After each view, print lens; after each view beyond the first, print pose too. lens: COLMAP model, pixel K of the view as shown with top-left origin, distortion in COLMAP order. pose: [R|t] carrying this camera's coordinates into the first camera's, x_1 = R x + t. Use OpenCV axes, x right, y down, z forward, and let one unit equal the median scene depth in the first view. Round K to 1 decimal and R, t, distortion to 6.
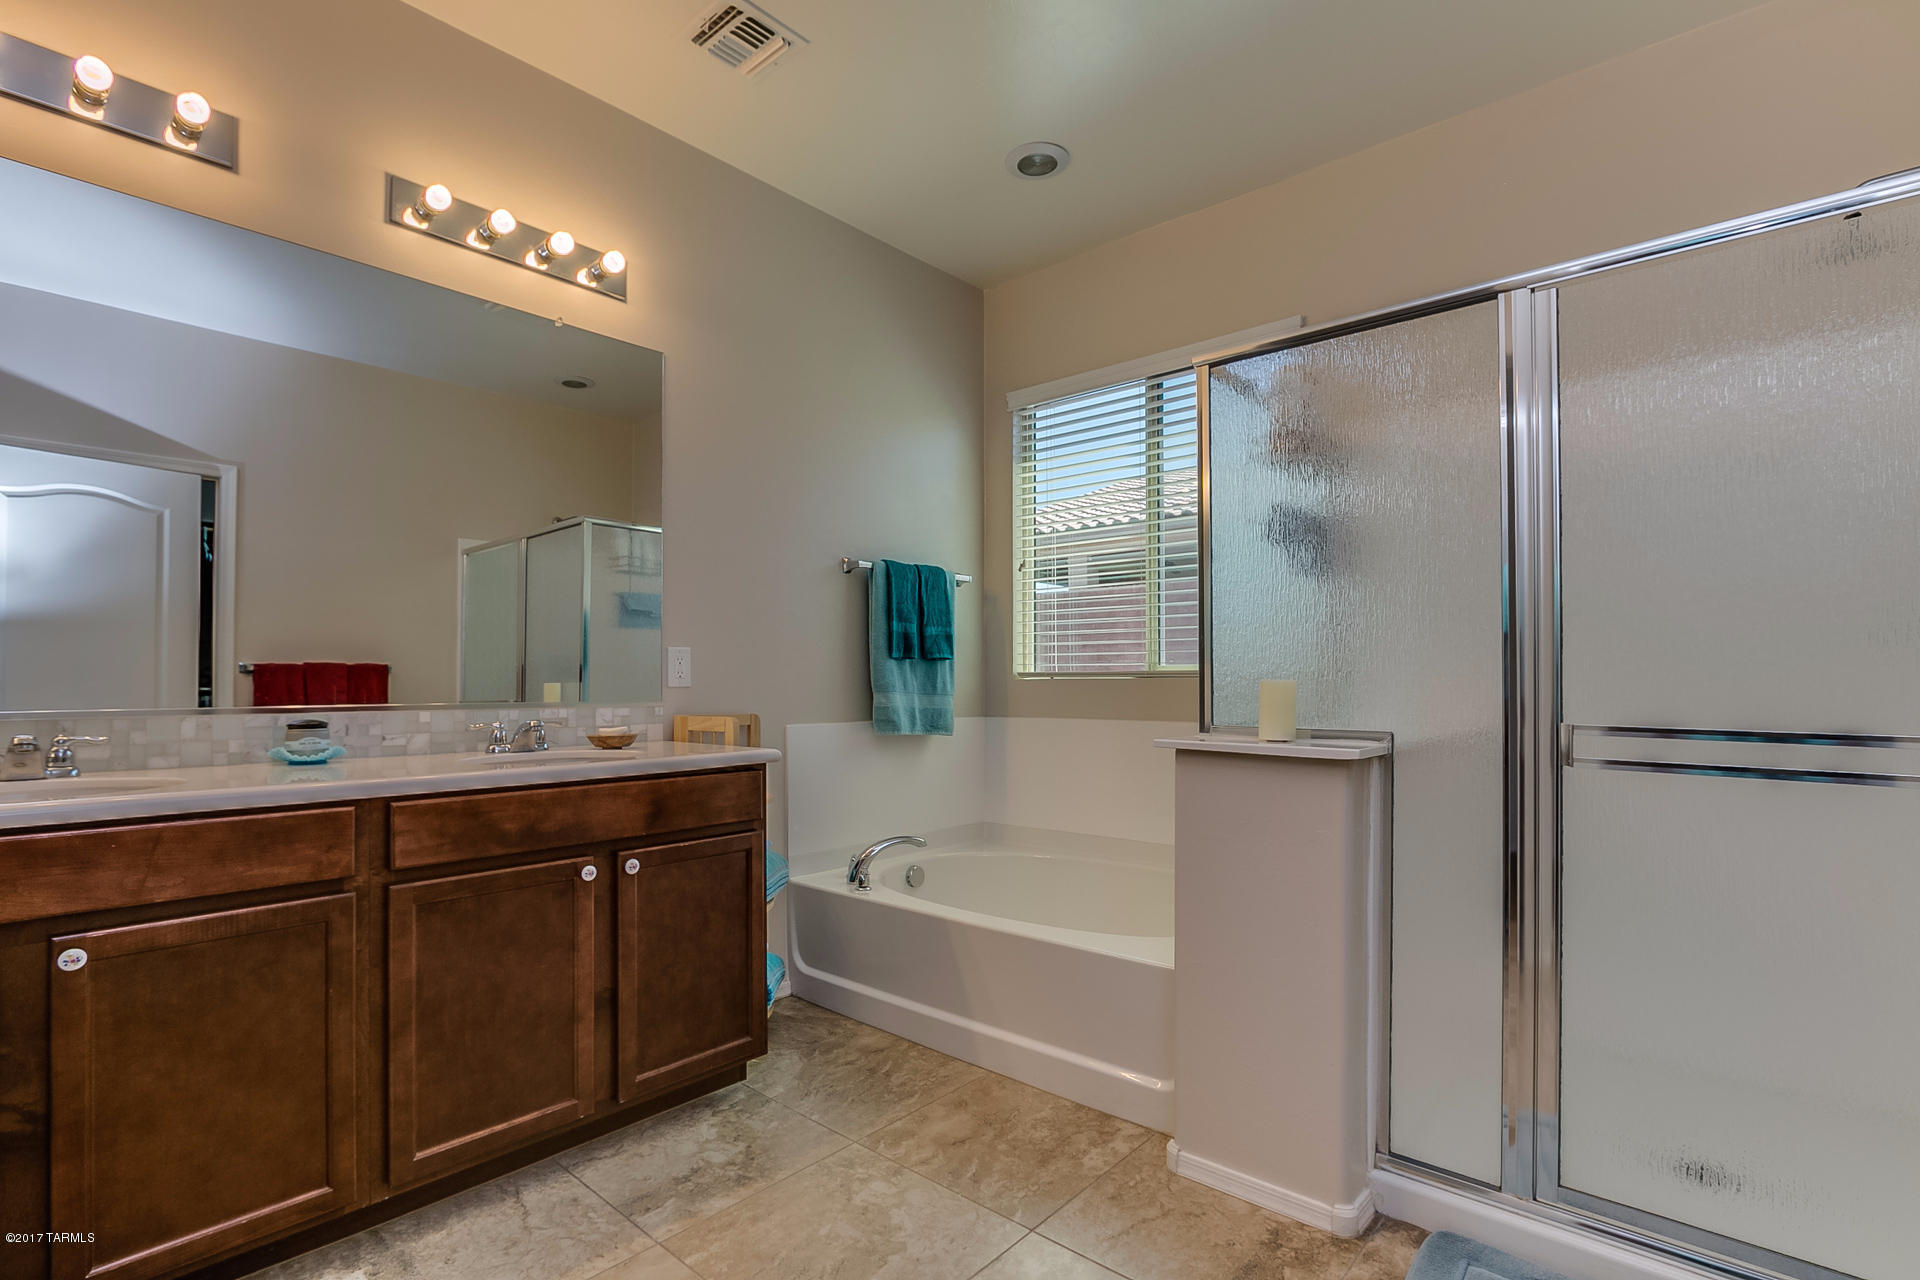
lens RADIAL K [[914.1, 0, 957.1], [0, 914.1, 656.4], [0, 0, 1]] dist [-0.009300, 0.002204]
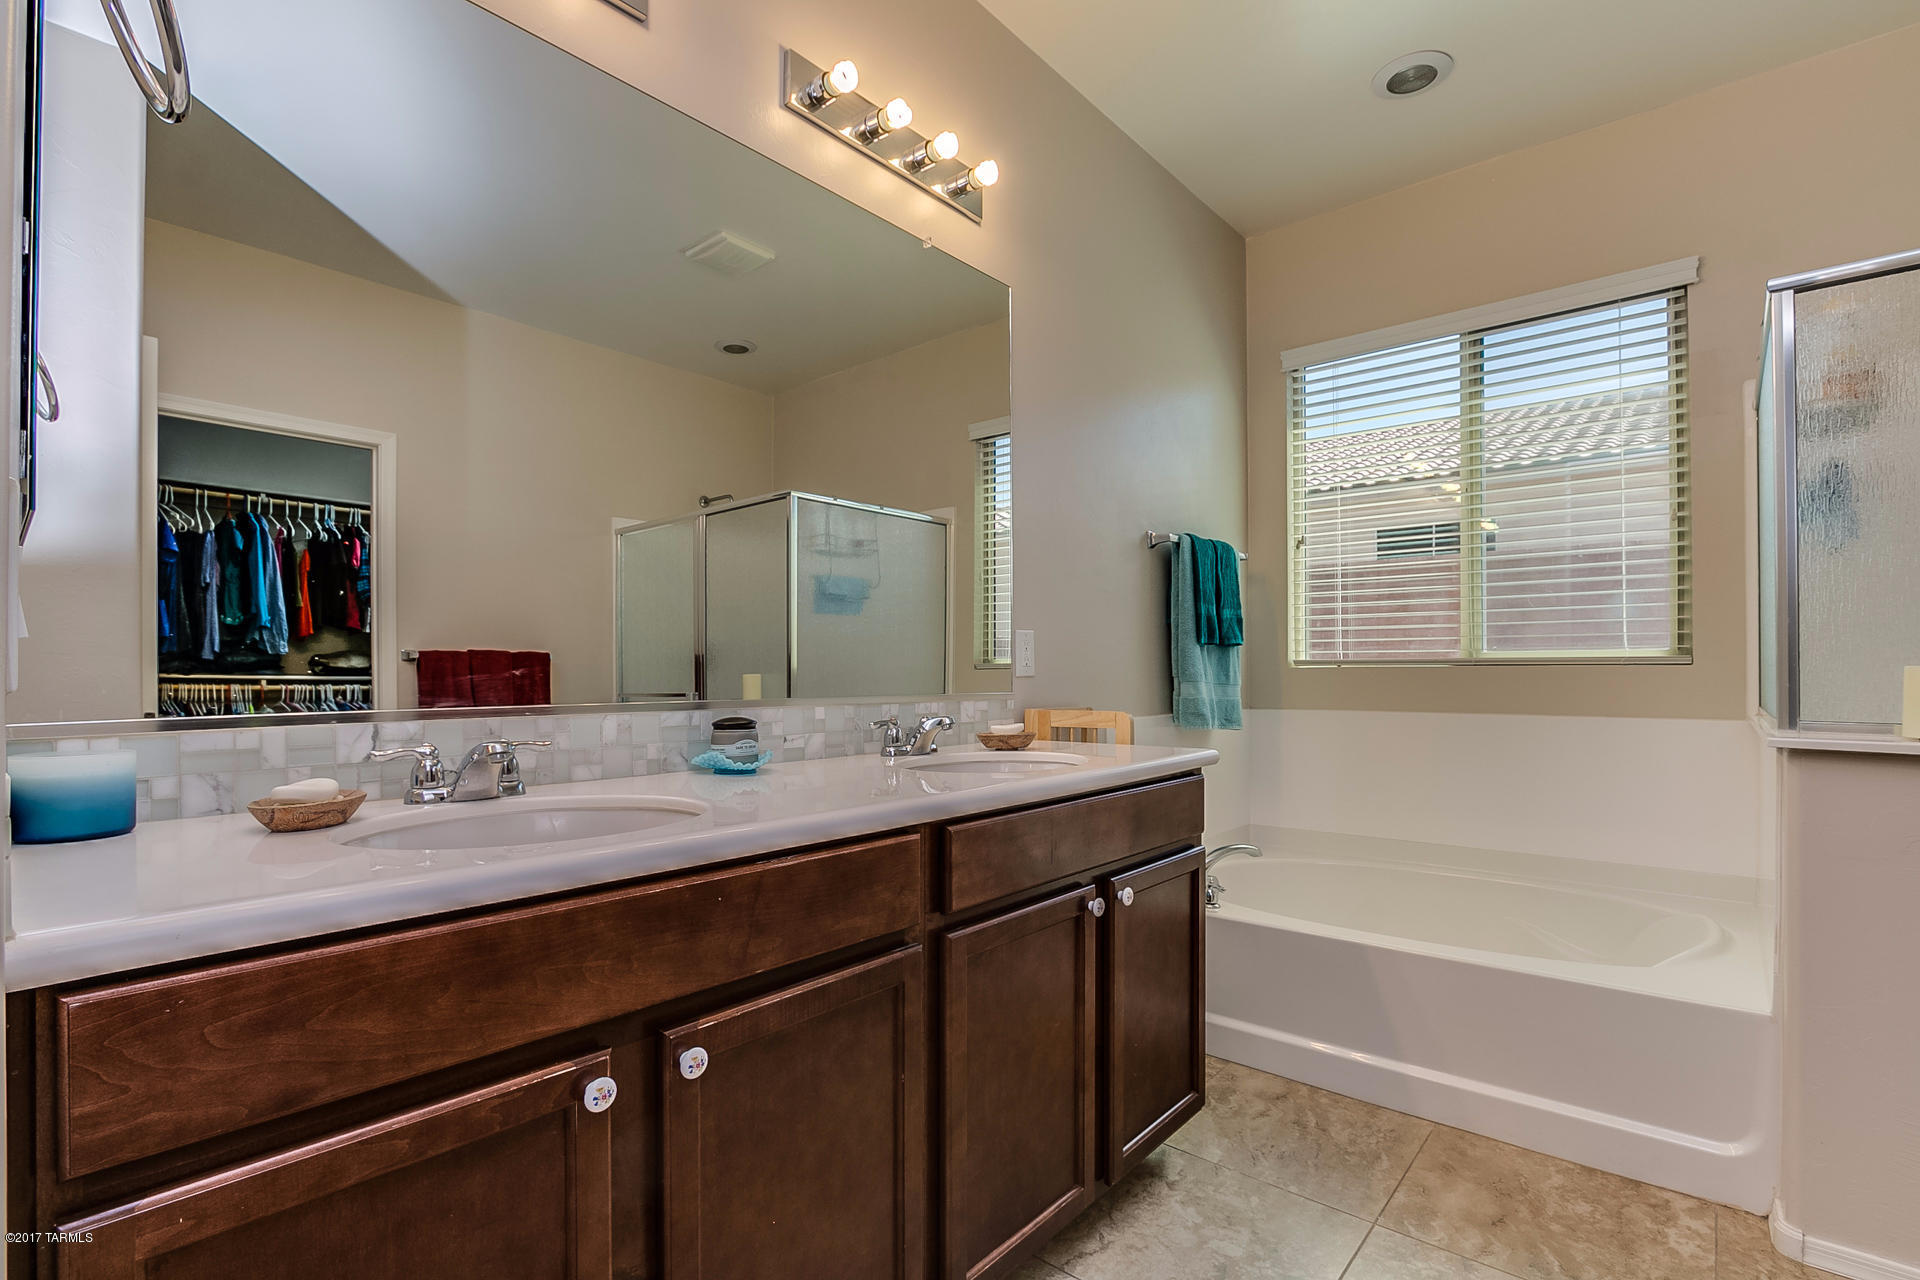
lens RADIAL K [[914.1, 0, 990.9], [0, 914.1, 657.4], [0, 0, 1]] dist [-0.009300, 0.002204]
pose [[0.999823, -0.001302, 0.018787, -0.413237], [0.001100, 0.999942, 0.010740, 0.007125], [-0.018800, -0.010717, 0.999766, 0.160775]]
